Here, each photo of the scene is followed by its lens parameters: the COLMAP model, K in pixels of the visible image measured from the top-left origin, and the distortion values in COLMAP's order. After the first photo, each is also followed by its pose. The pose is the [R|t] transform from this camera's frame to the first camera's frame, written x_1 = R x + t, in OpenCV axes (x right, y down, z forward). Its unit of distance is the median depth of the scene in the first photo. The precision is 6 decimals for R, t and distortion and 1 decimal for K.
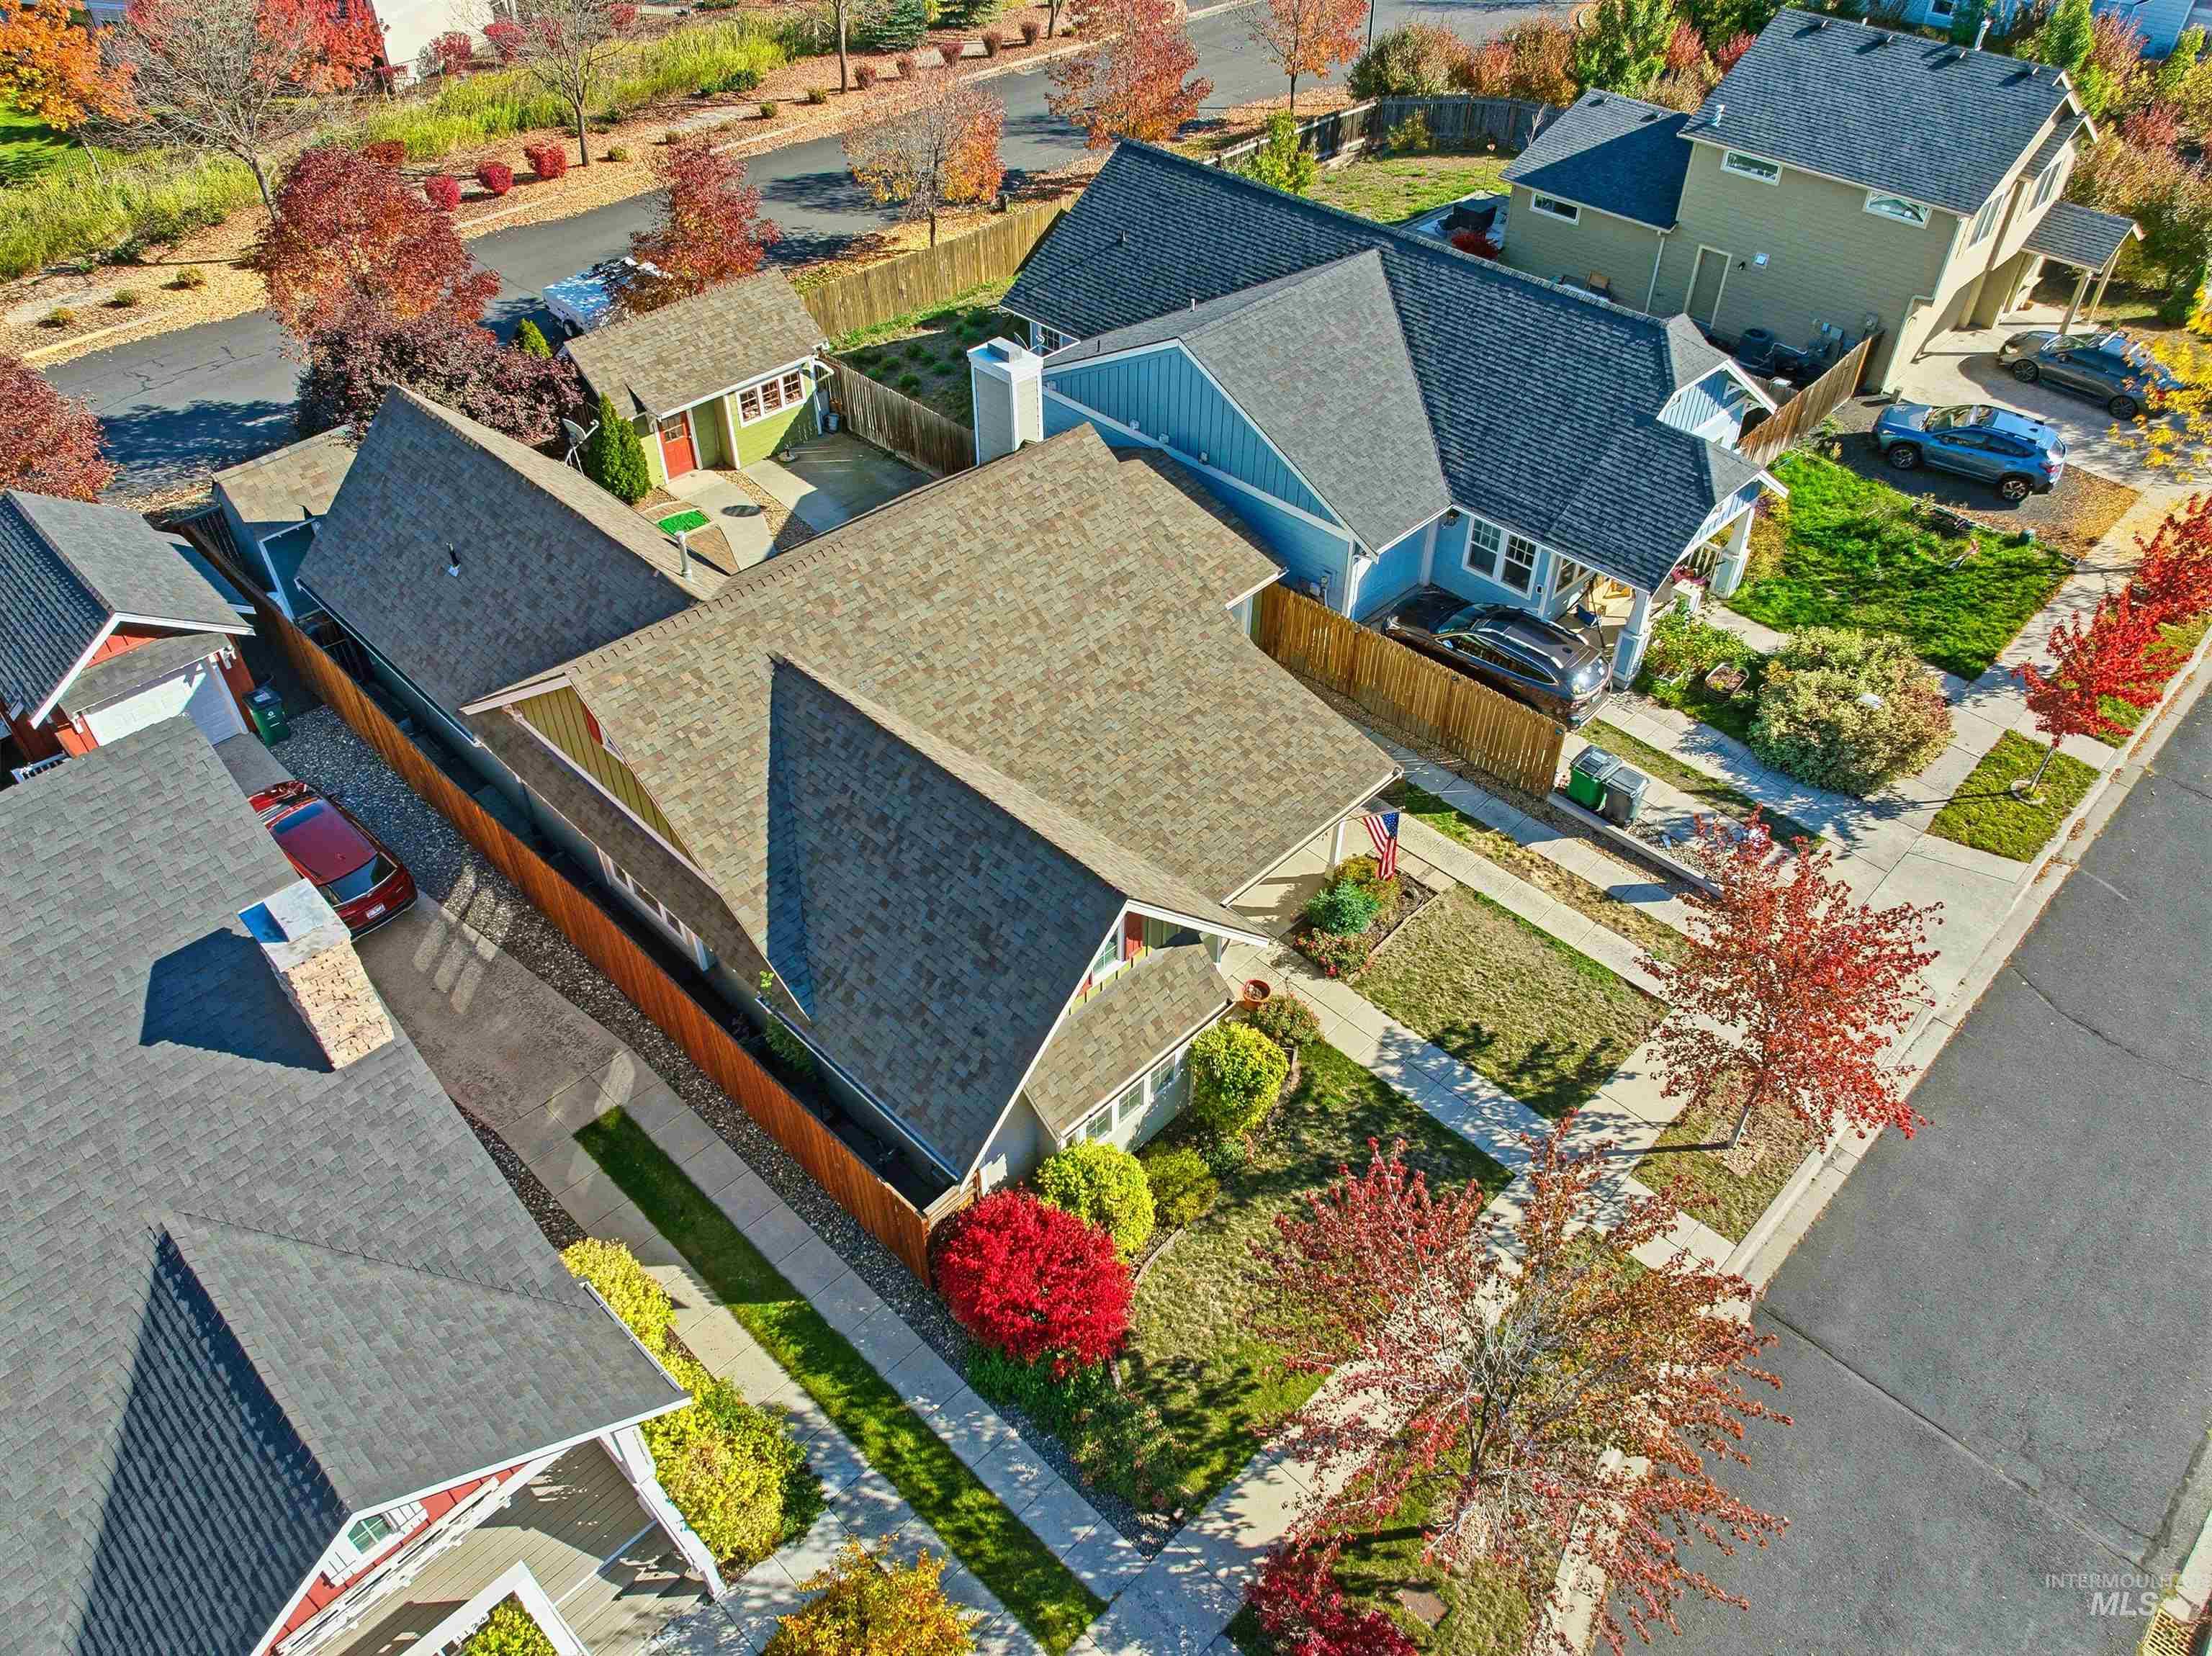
lens RADIAL K [[1548.3, 0, 1110.9], [0, 1548.3, 825.6], [0, 0, 1]] dist [-0.038214, 0.003059]
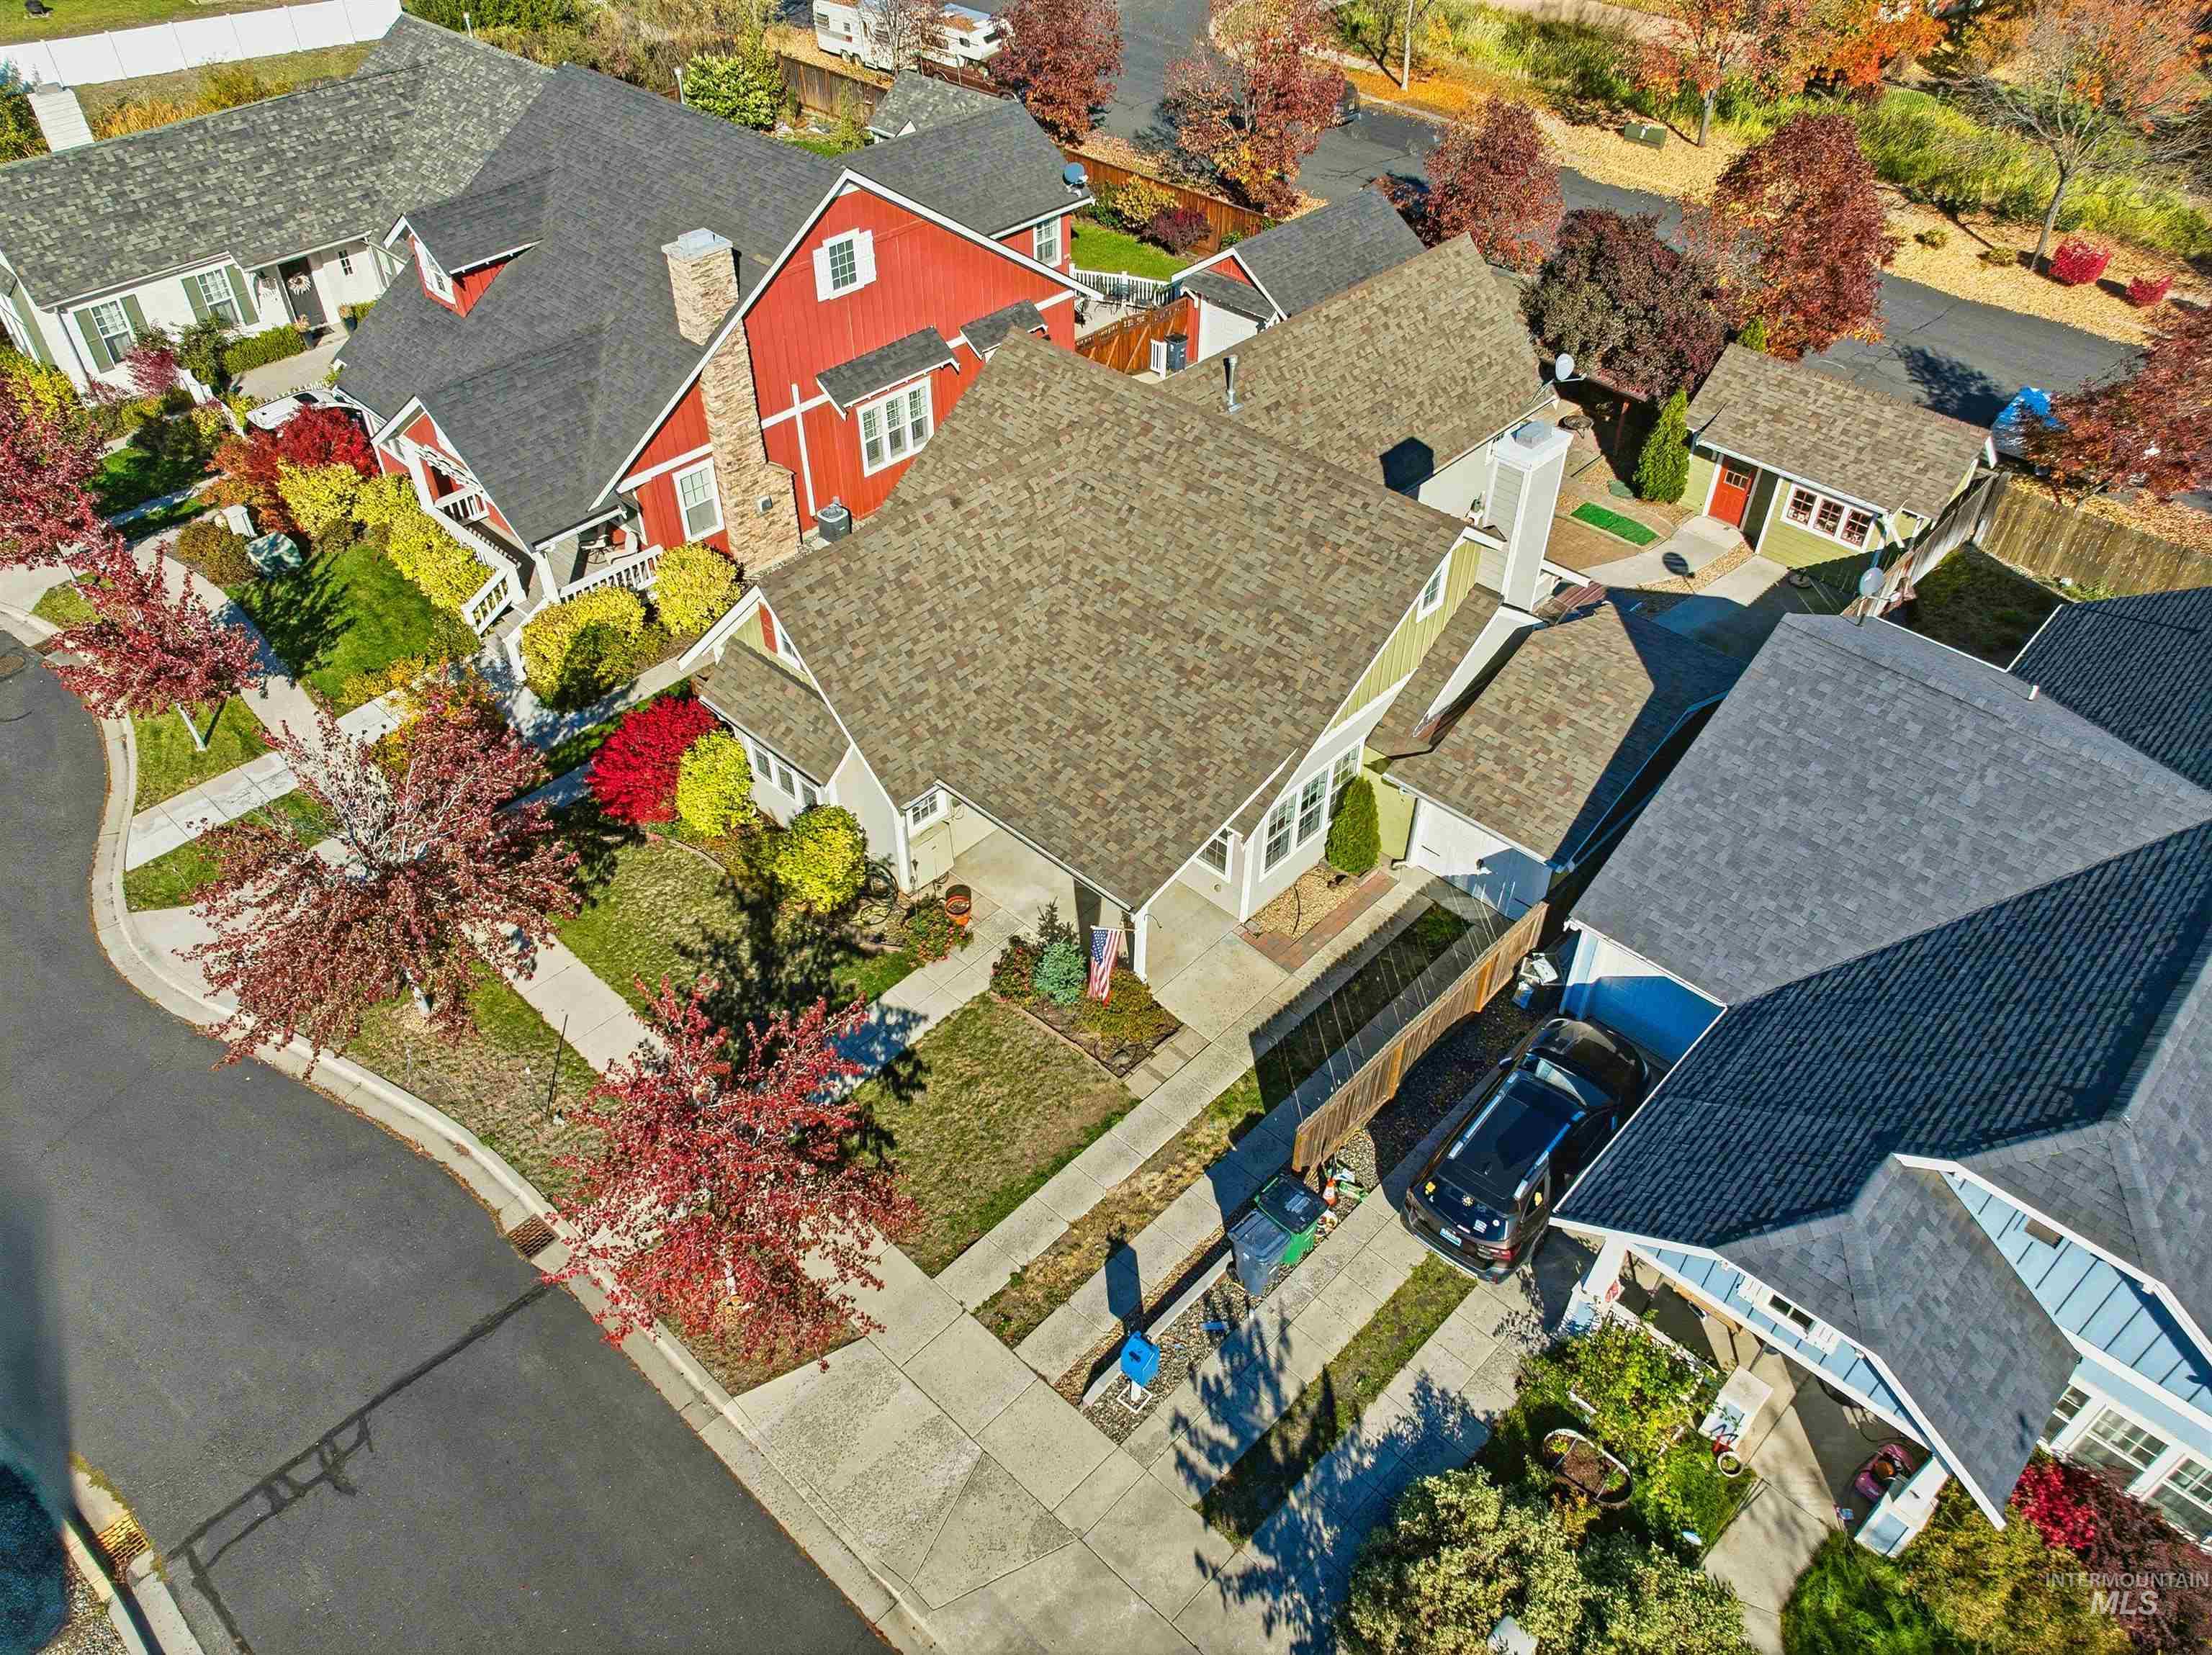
lens RADIAL K [[1548.1, 0, 1108.7], [0, 1548.1, 835.1], [0, 0, 1]] dist [-0.038214, 0.003059]
pose [[0.020830, 0.672988, -0.739360, 0.561359], [-0.675295, 0.554803, 0.485973, -0.333211], [0.737253, 0.489163, 0.466022, 0.378018]]
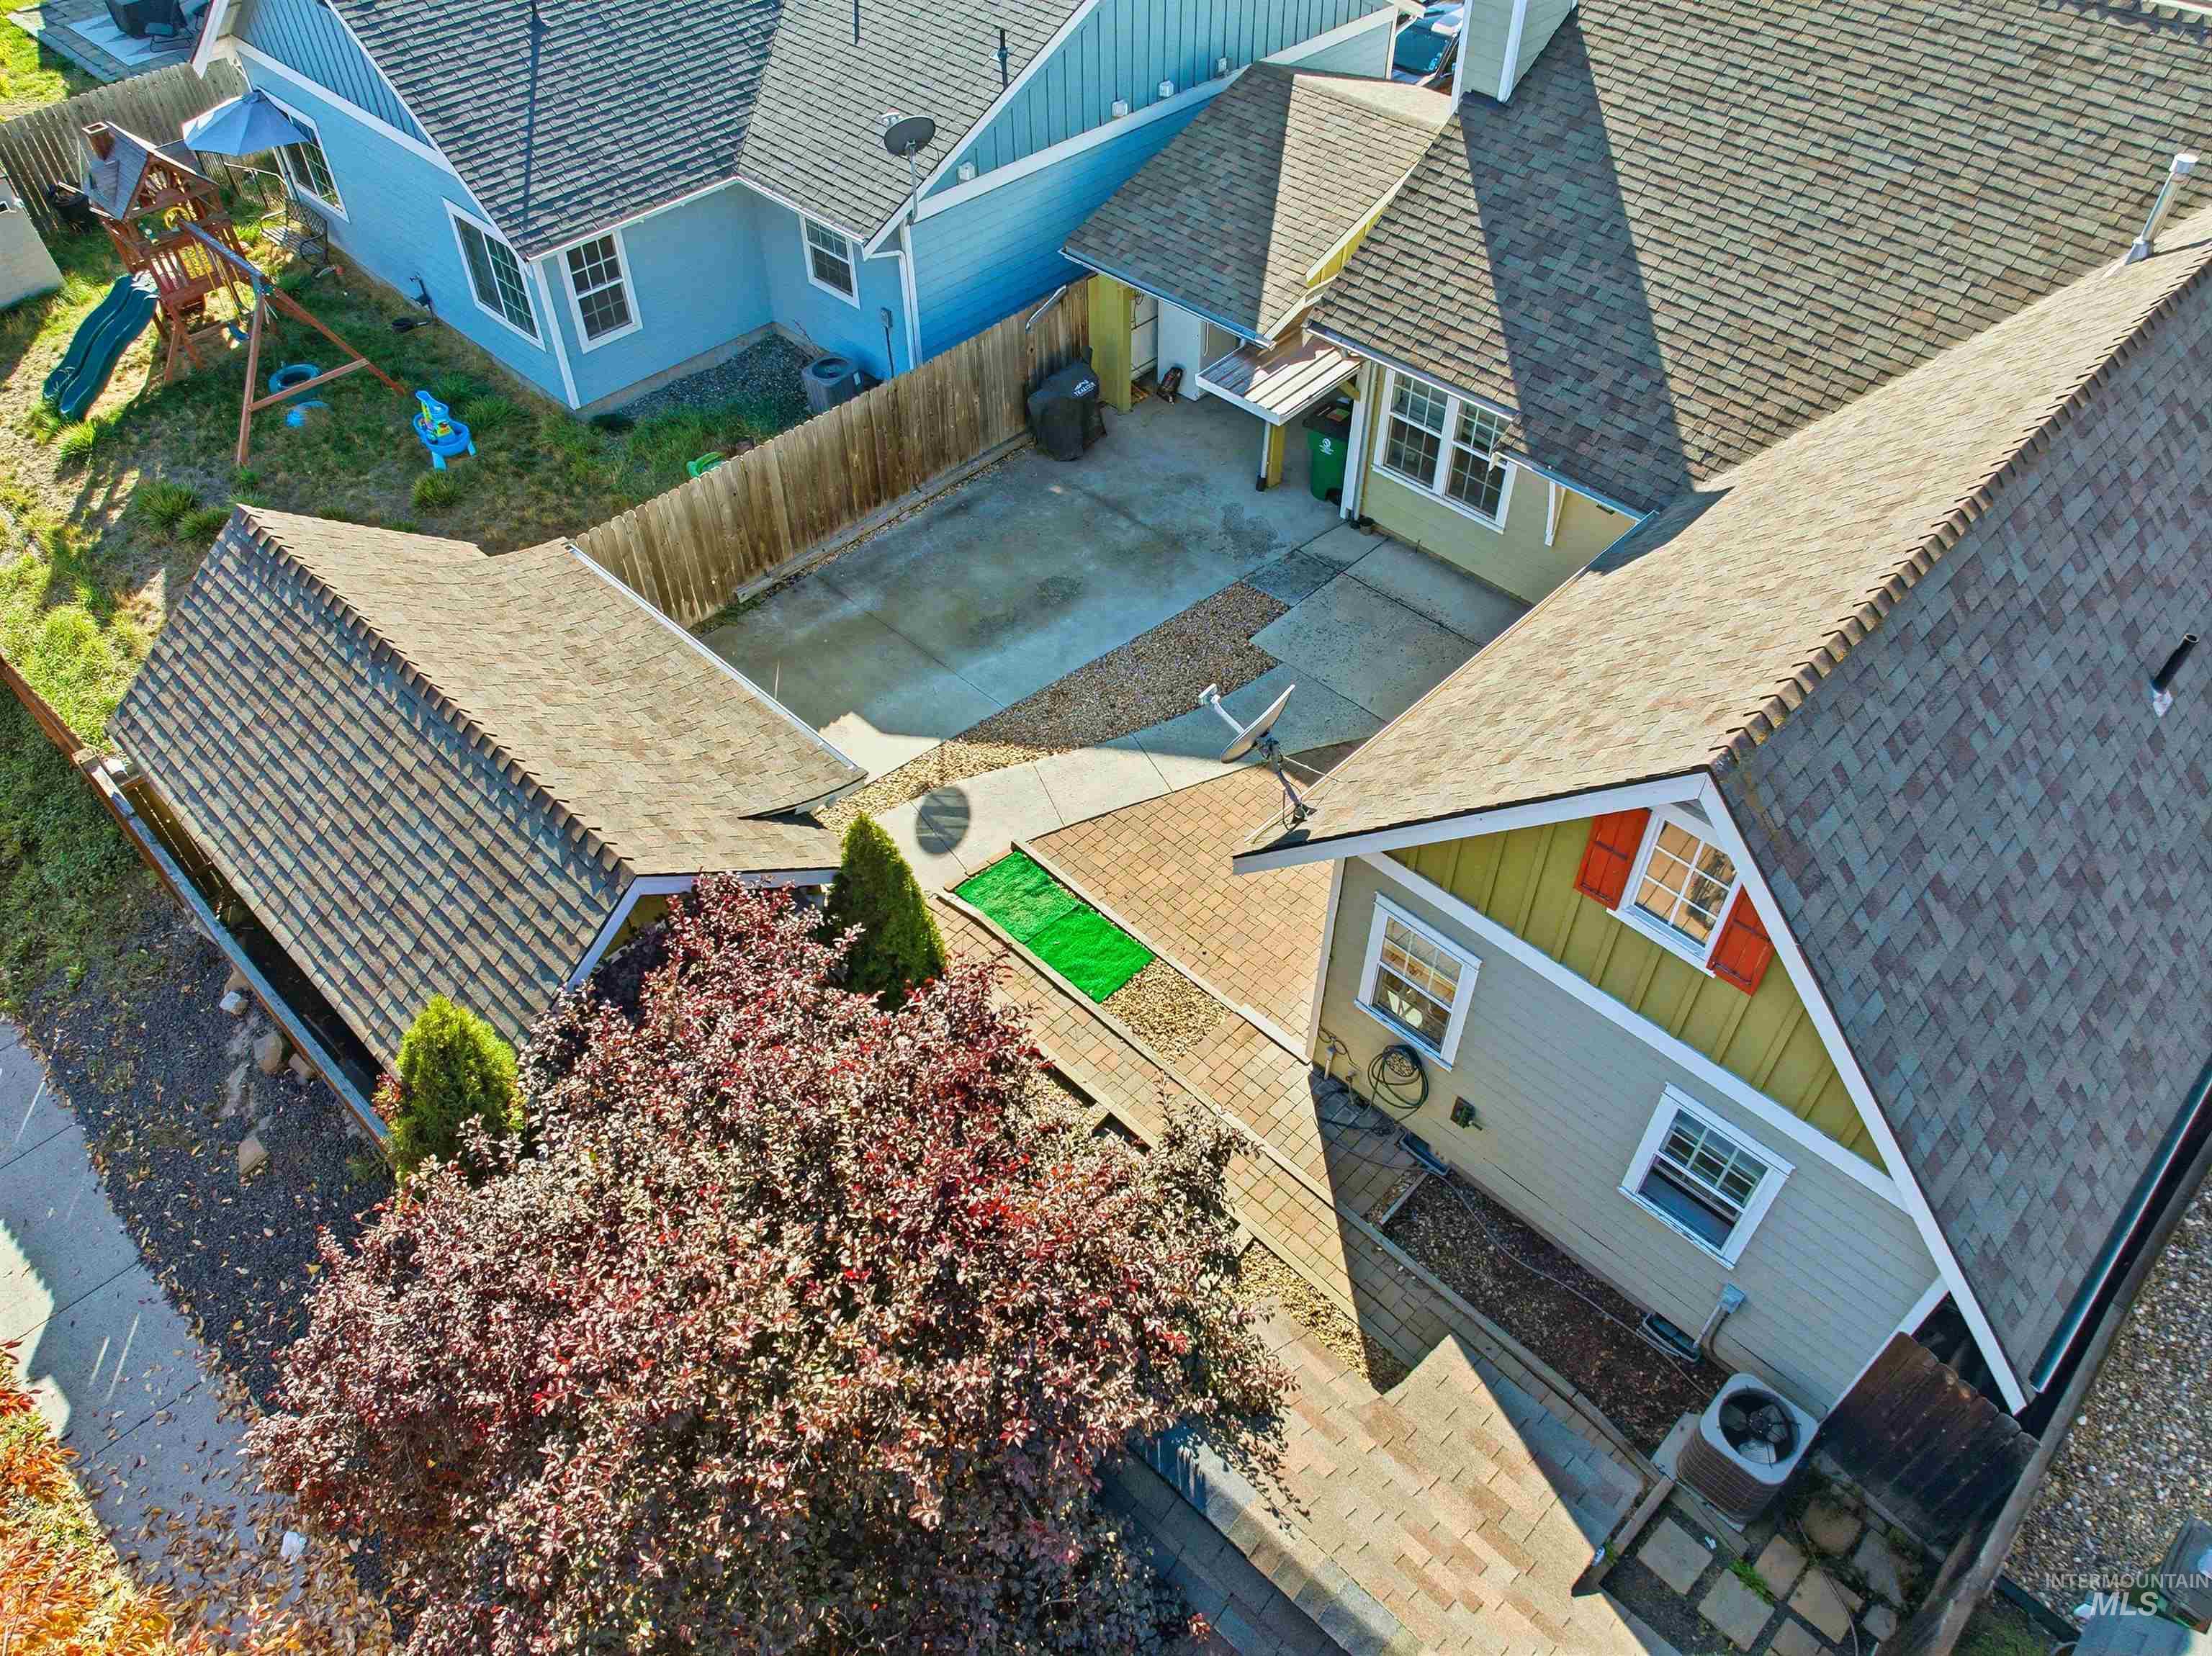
lens RADIAL K [[1548.3, 0, 1115.7], [0, 1548.3, 830.8], [0, 0, 1]] dist [-0.038214, 0.003059]
pose [[-0.012284, -0.733413, 0.679672, -0.524464], [0.672181, 0.497170, 0.548630, -0.398952], [-0.740285, 0.463602, 0.486878, 0.755639]]
